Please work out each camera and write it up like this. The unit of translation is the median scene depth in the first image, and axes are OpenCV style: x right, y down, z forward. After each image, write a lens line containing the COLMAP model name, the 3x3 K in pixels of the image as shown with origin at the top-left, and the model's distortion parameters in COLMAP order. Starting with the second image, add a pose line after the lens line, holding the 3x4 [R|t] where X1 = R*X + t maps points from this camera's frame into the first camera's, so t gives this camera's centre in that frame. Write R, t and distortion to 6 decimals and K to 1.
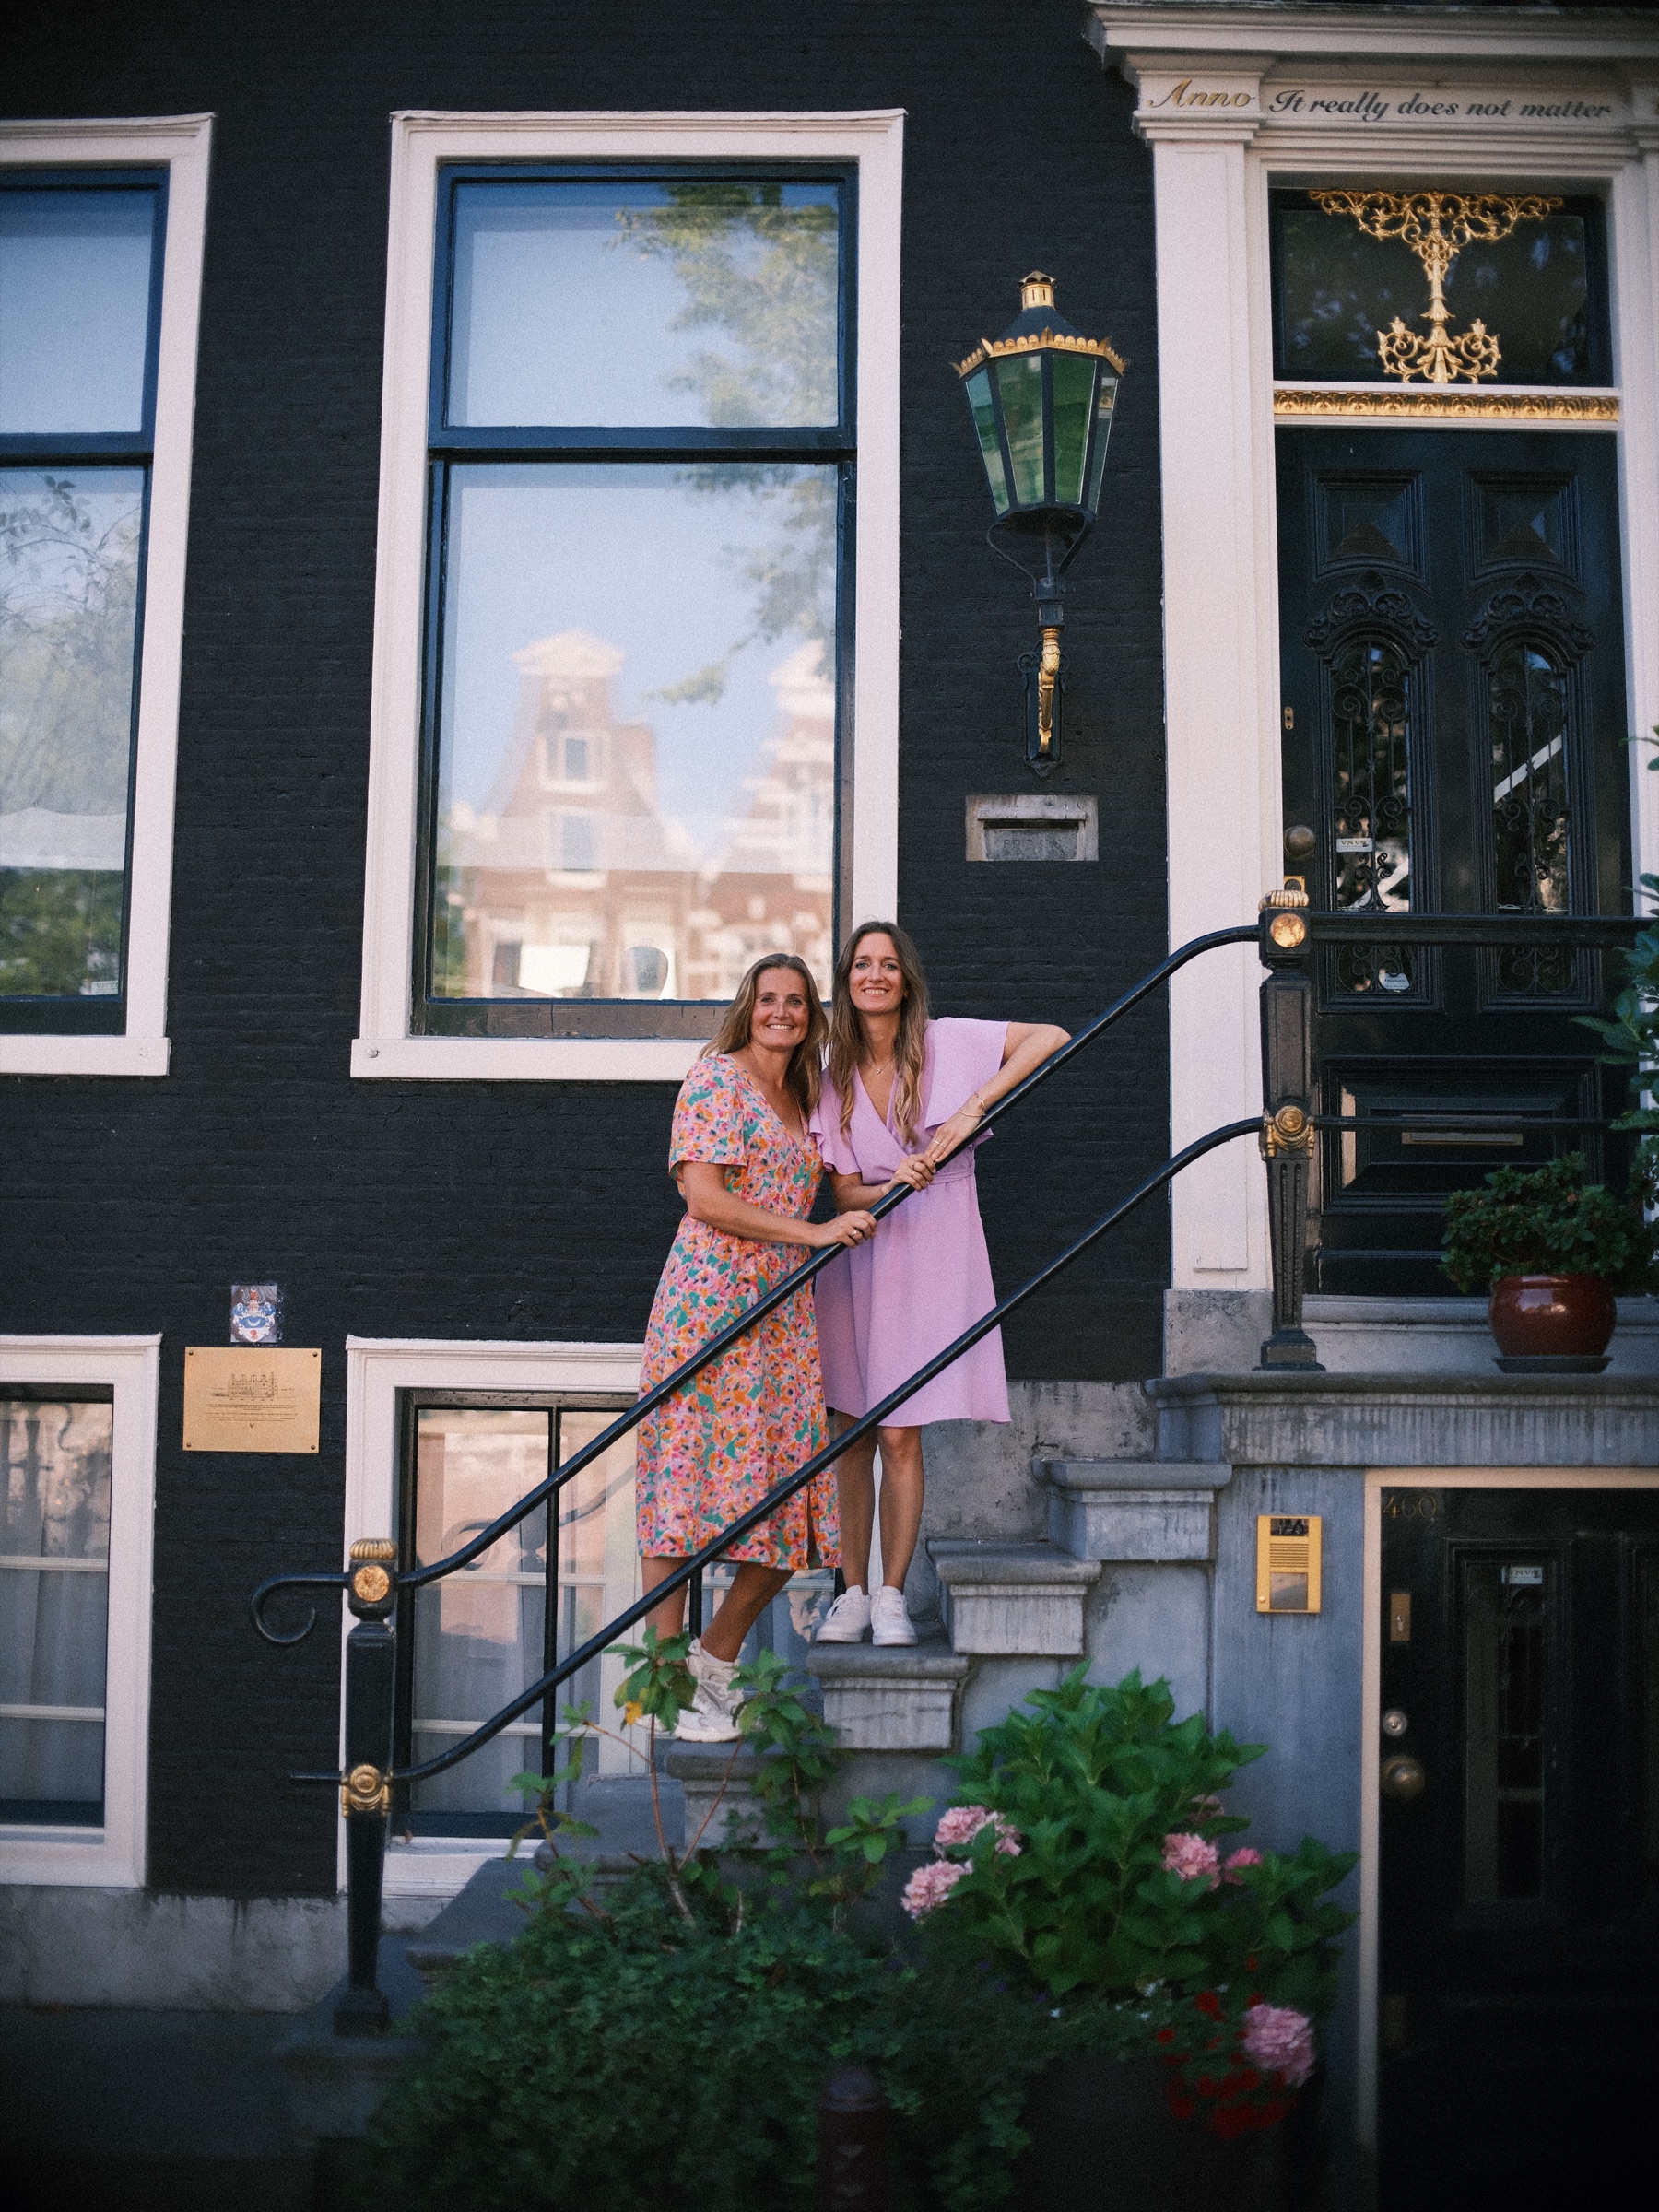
lens RADIAL K [[2697.0, 0, 829.5], [0, 2697.0, 1106.0], [0, 0, 1]] dist [-0.082321, 0.002036]
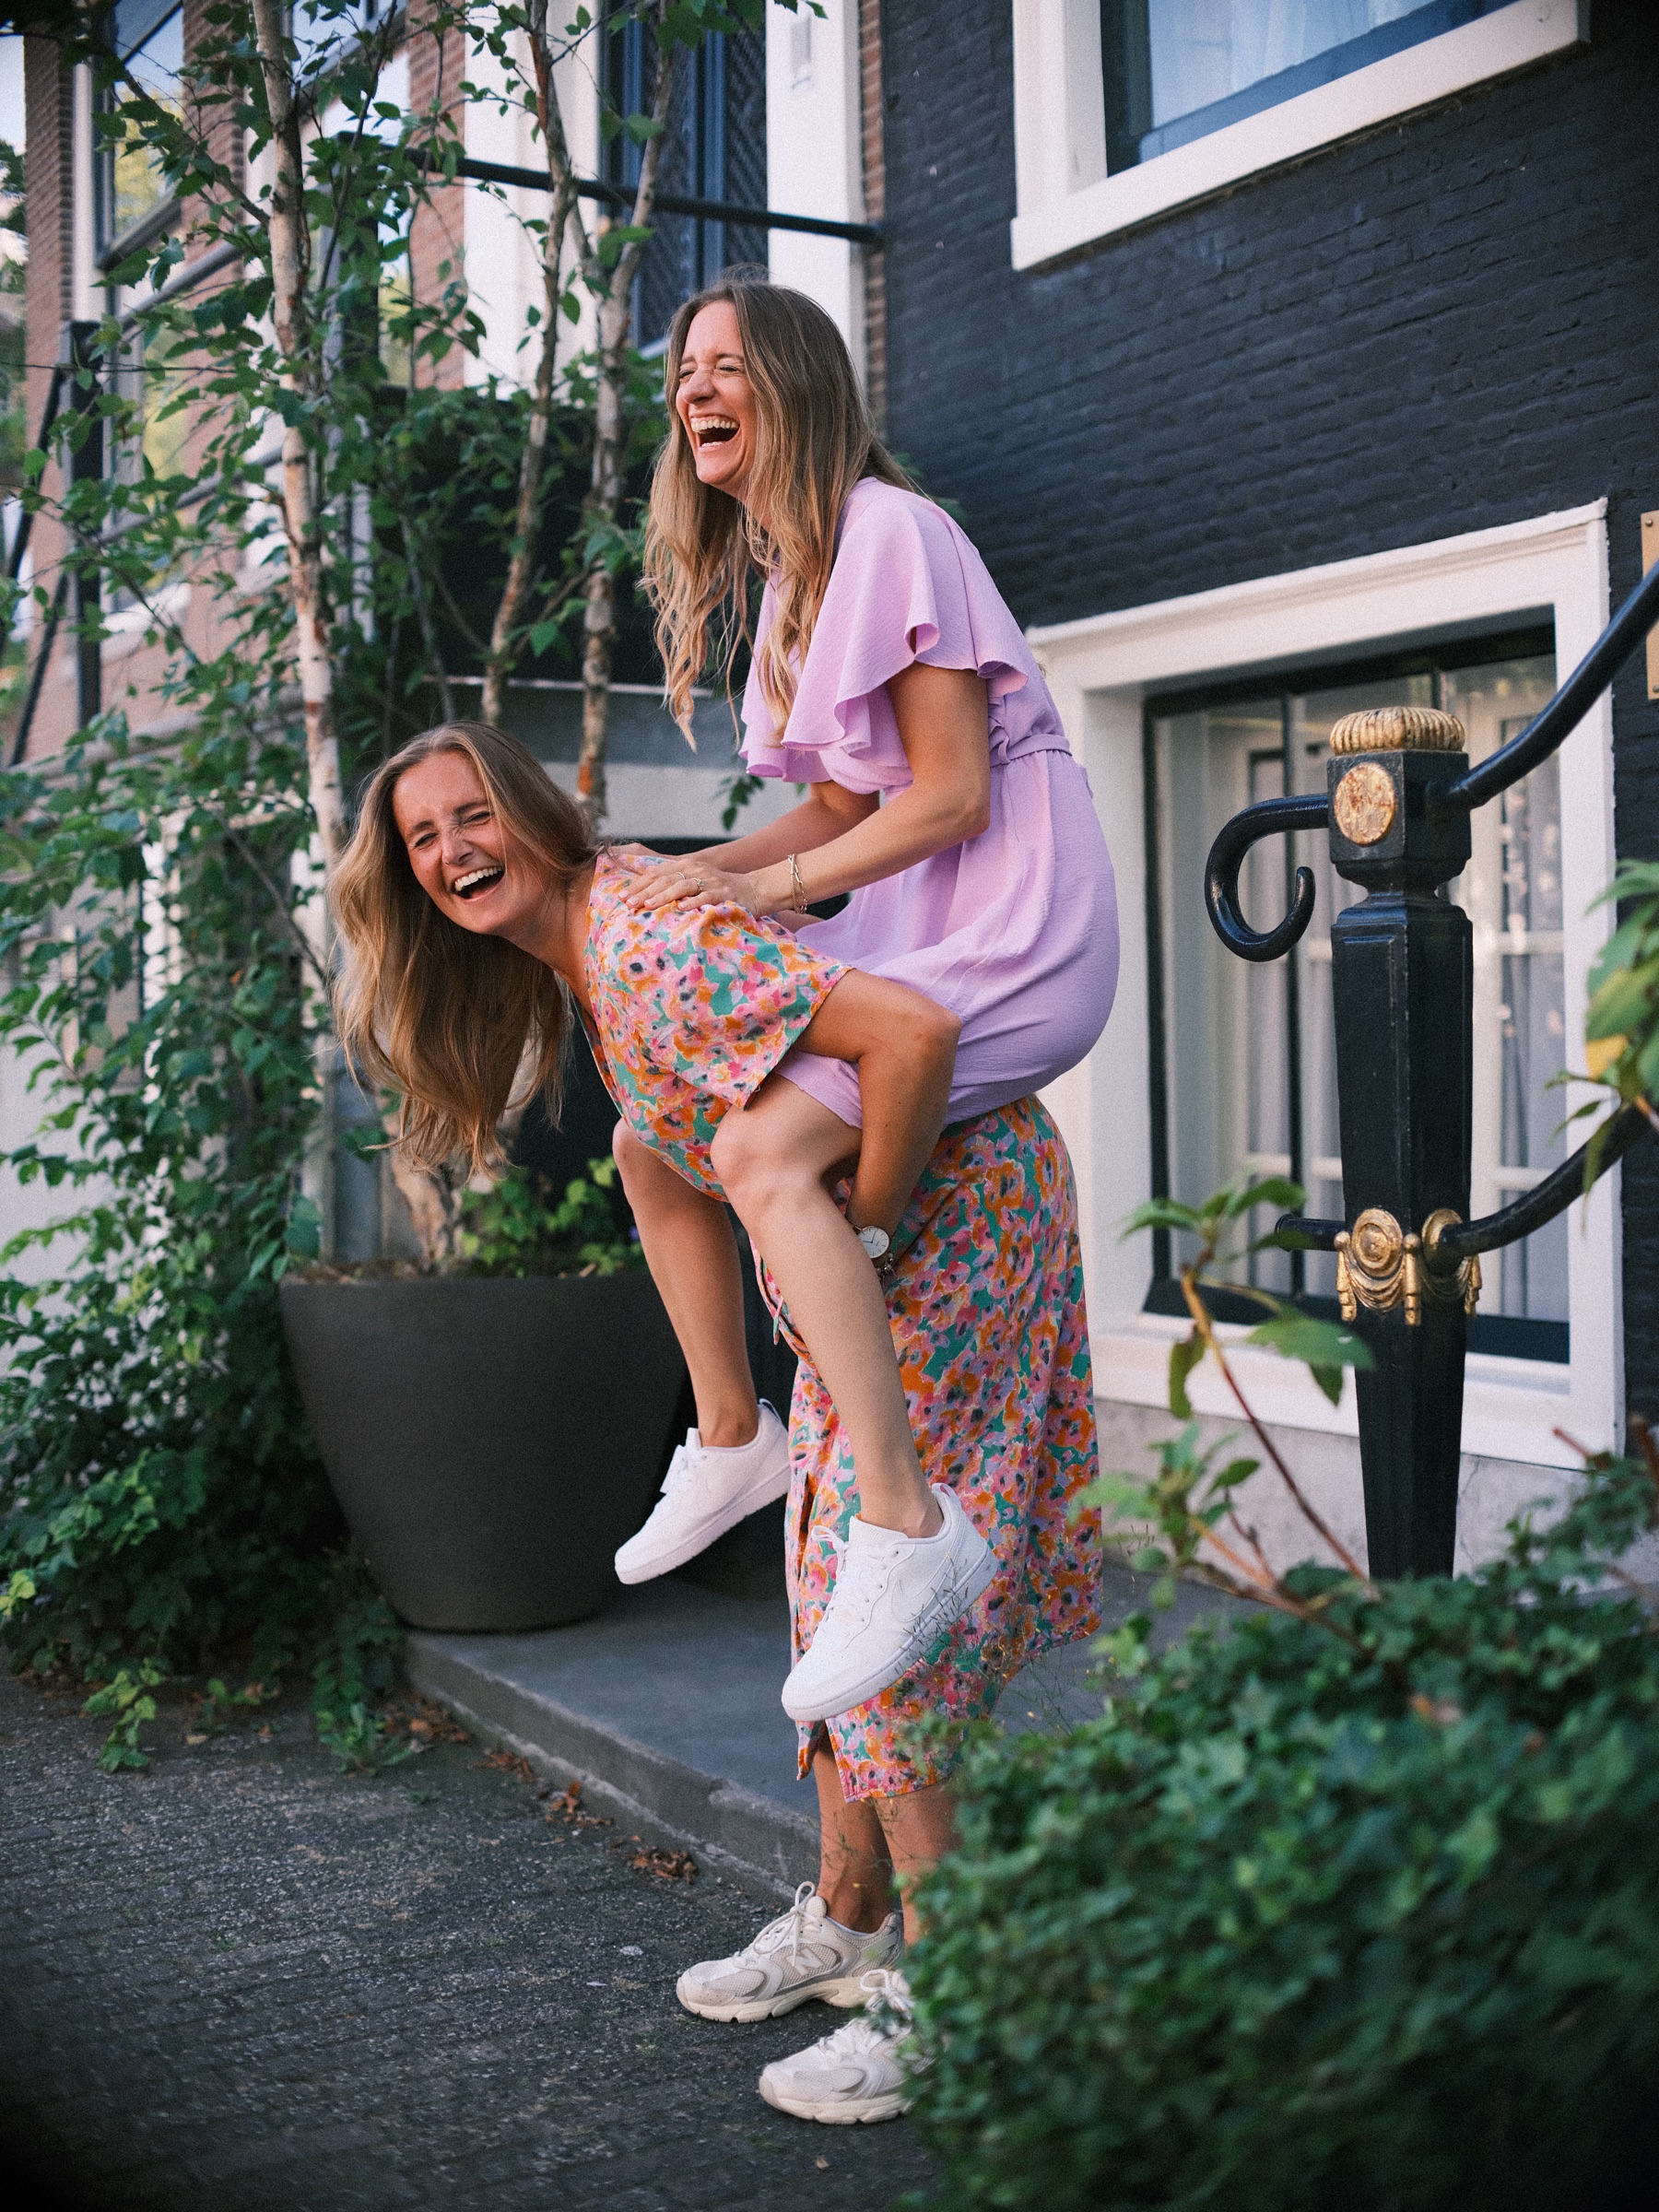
lens RADIAL K [[2697.0, 0, 829.5], [0, 2697.0, 1106.0], [0, 0, 1]] dist [-0.082321, 0.002036]
pose [[0.548794, -0.002471, -0.835954, 0.126335], [0.120504, 0.989785, 0.076183, 0.150722], [0.827227, -0.142544, 0.543486, 0.558628]]
